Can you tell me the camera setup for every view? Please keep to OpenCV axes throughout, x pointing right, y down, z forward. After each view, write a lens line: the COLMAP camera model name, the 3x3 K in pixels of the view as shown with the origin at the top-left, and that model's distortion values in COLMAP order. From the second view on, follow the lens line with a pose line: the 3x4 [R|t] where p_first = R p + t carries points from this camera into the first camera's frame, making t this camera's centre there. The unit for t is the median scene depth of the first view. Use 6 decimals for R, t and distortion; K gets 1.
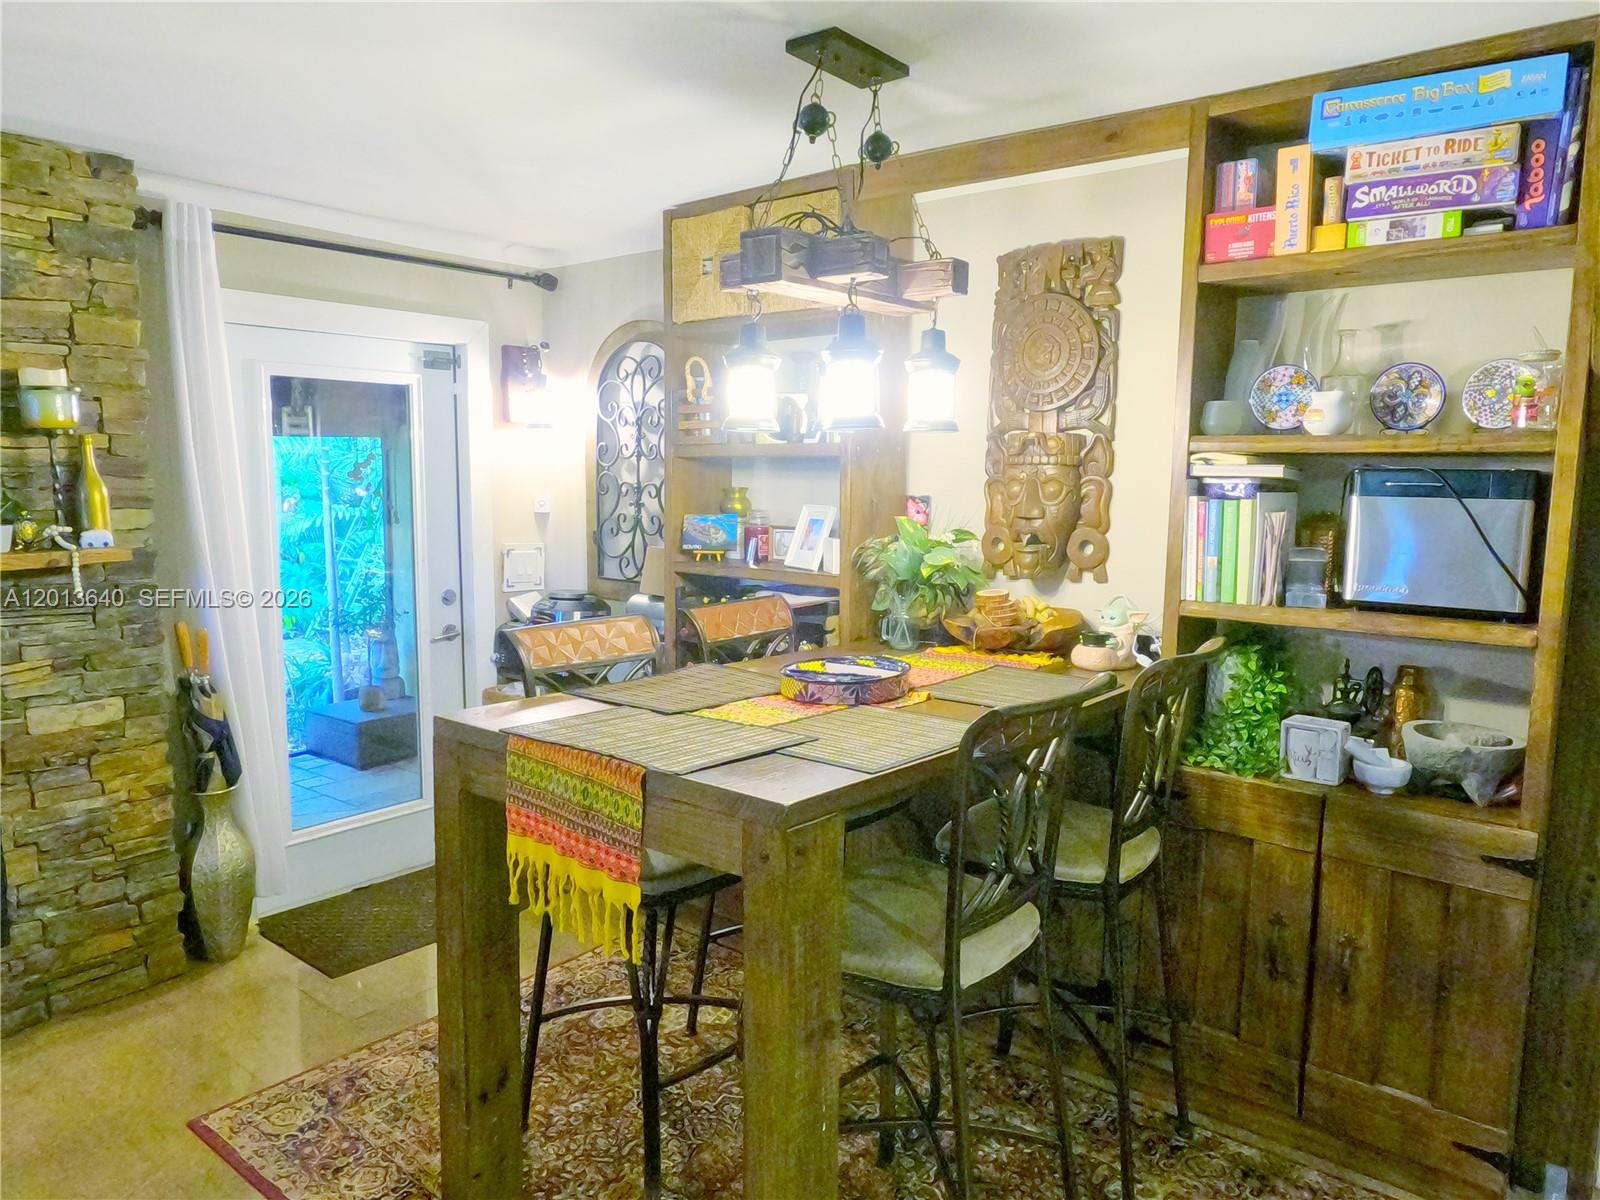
lens RADIAL K [[1090.0, 0, 801.9], [0, 1090.0, 603.7], [0, 0, 1]] dist [0.000940, -0.000258]
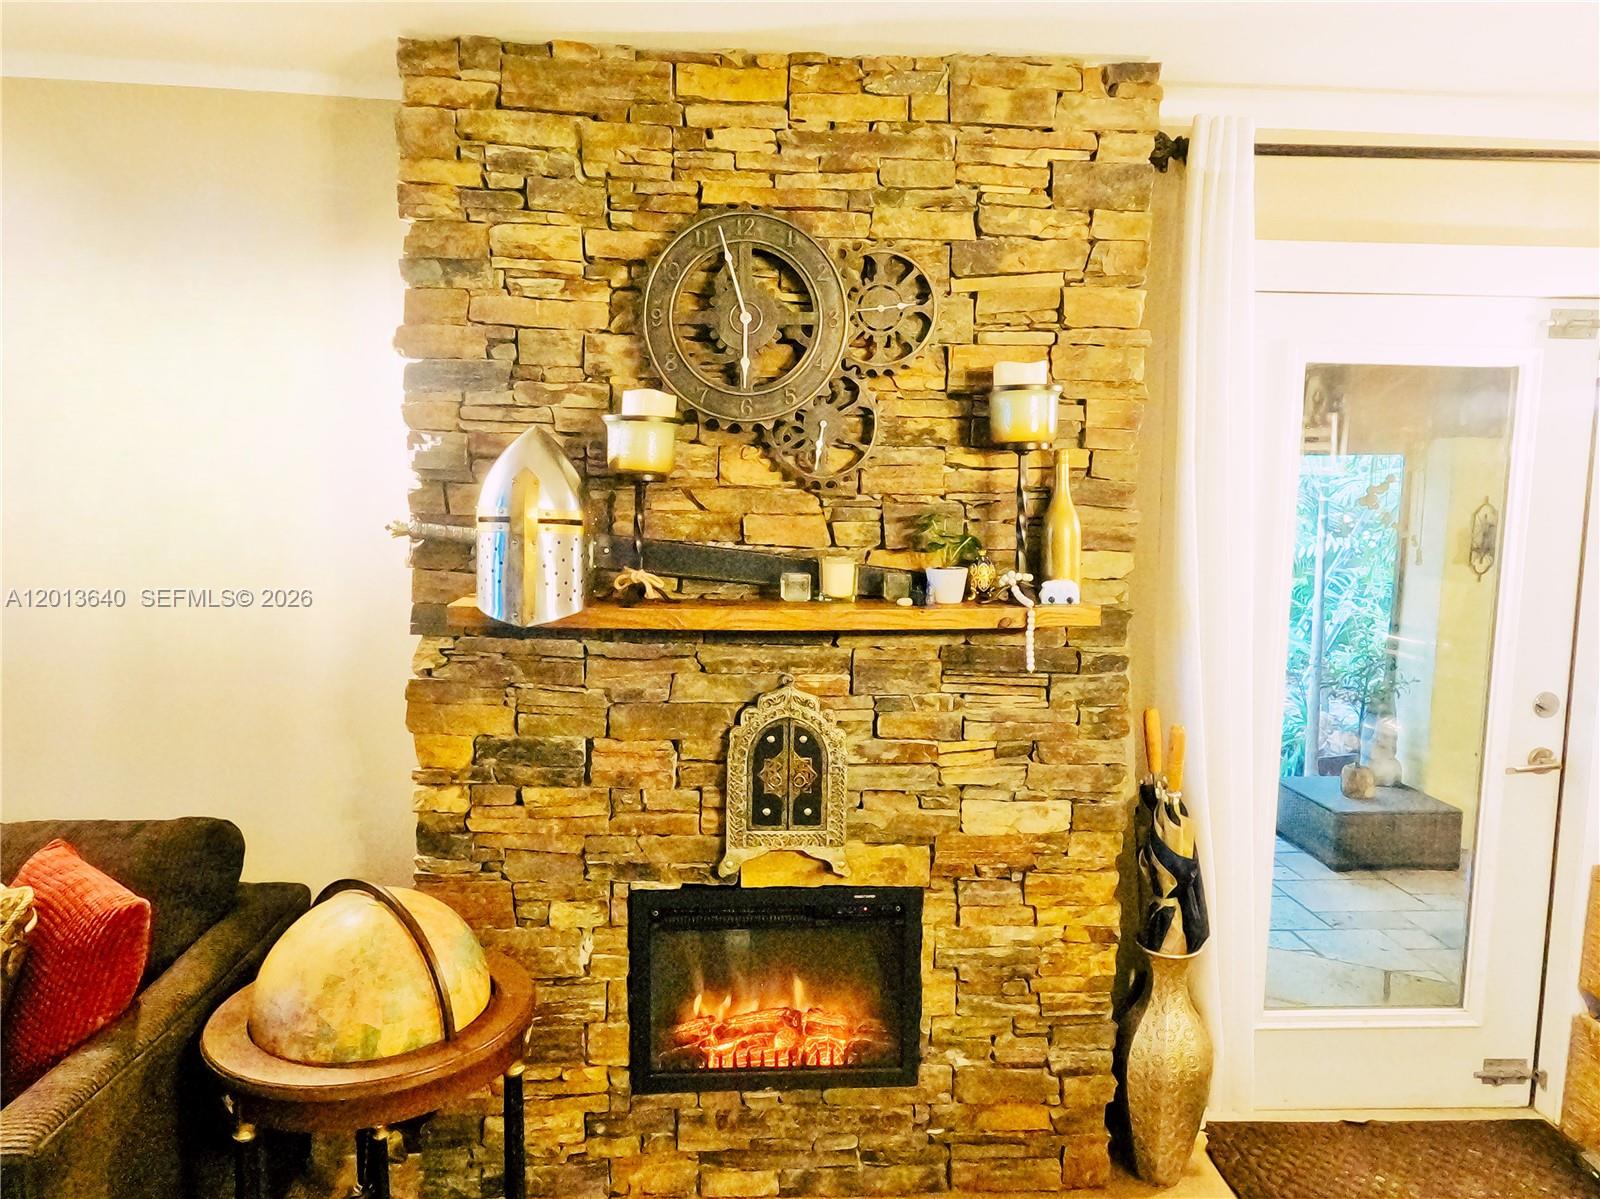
lens RADIAL K [[1090.0, 0, 800.8], [0, 1090.0, 601.8], [0, 0, 1]] dist [0.000940, -0.000258]
pose [[0.671827, 0.082659, -0.736082, -0.210861], [-0.098737, 0.994879, 0.021603, -0.048376], [0.734098, 0.058165, 0.676548, 0.354535]]
